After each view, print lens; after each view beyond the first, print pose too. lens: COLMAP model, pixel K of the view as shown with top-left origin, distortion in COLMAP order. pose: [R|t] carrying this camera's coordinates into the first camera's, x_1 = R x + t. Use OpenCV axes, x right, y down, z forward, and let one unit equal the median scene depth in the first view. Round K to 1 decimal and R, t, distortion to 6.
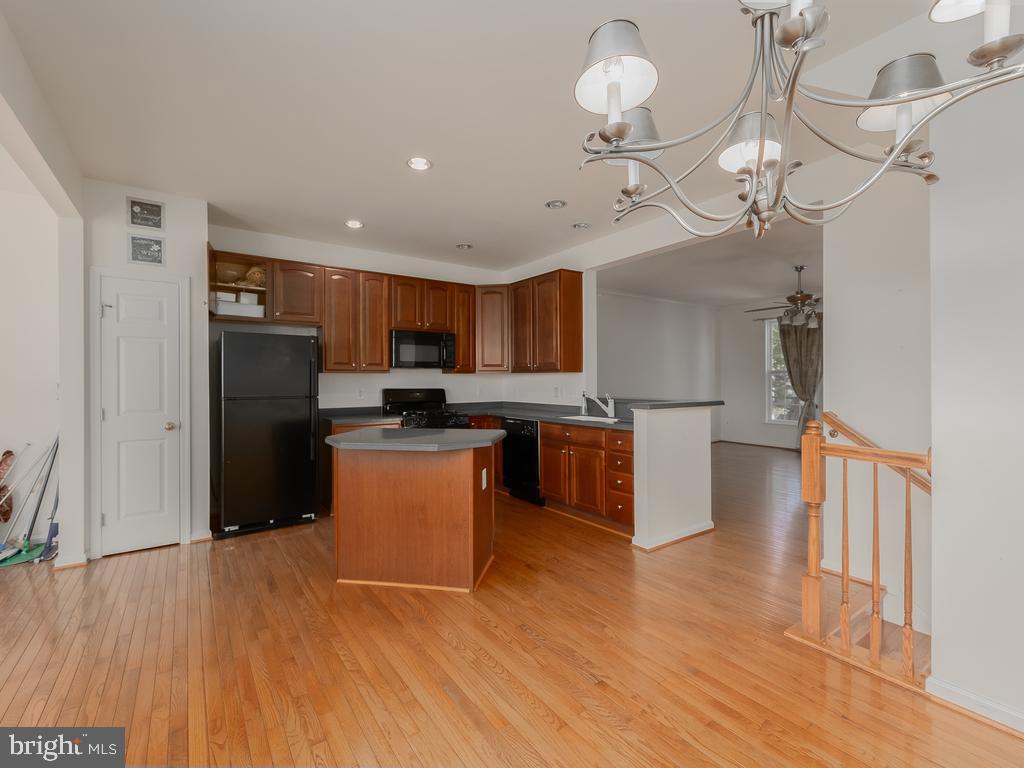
lens RADIAL K [[454.9, 0, 516.1], [0, 454.9, 382.8], [0, 0, 1]] dist [0.005802, 0.000171]
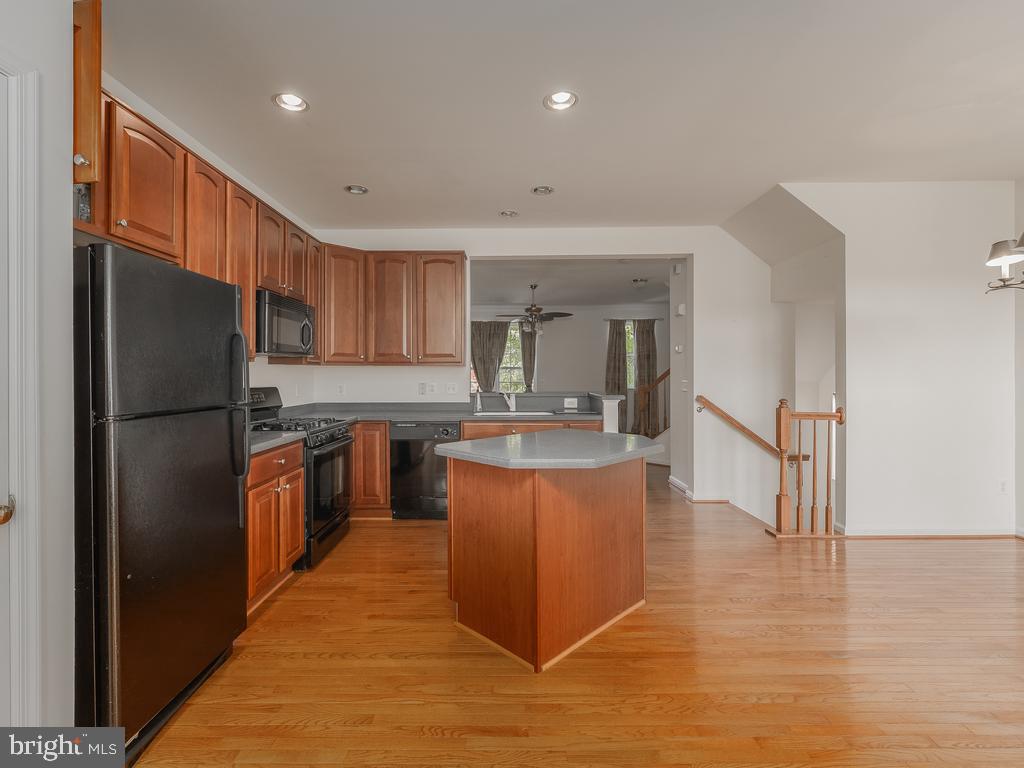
lens RADIAL K [[469.3, 0, 507.2], [0, 469.3, 369.7], [0, 0, 1]] dist [0.005082, 0.000186]
pose [[0.584710, 0.012353, 0.811148, -0.636245], [0.001600, 0.999865, -0.016380, 0.000746], [-0.811241, 0.010875, 0.584611, 0.402514]]
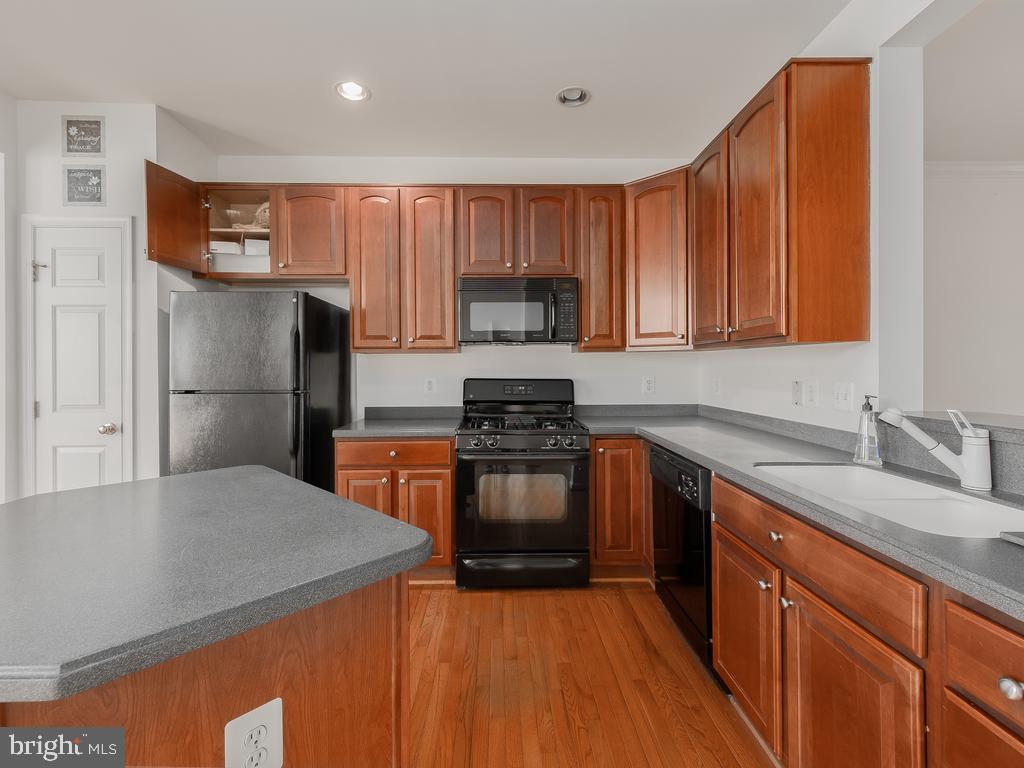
lens RADIAL K [[469.3, 0, 507.2], [0, 469.3, 369.7], [0, 0, 1]] dist [0.005082, 0.000186]
pose [[0.824365, 0.006698, -0.566019, 0.132607], [-0.003180, 0.999969, 0.007201, -0.003438], [0.566049, -0.004136, 0.824361, 0.580168]]
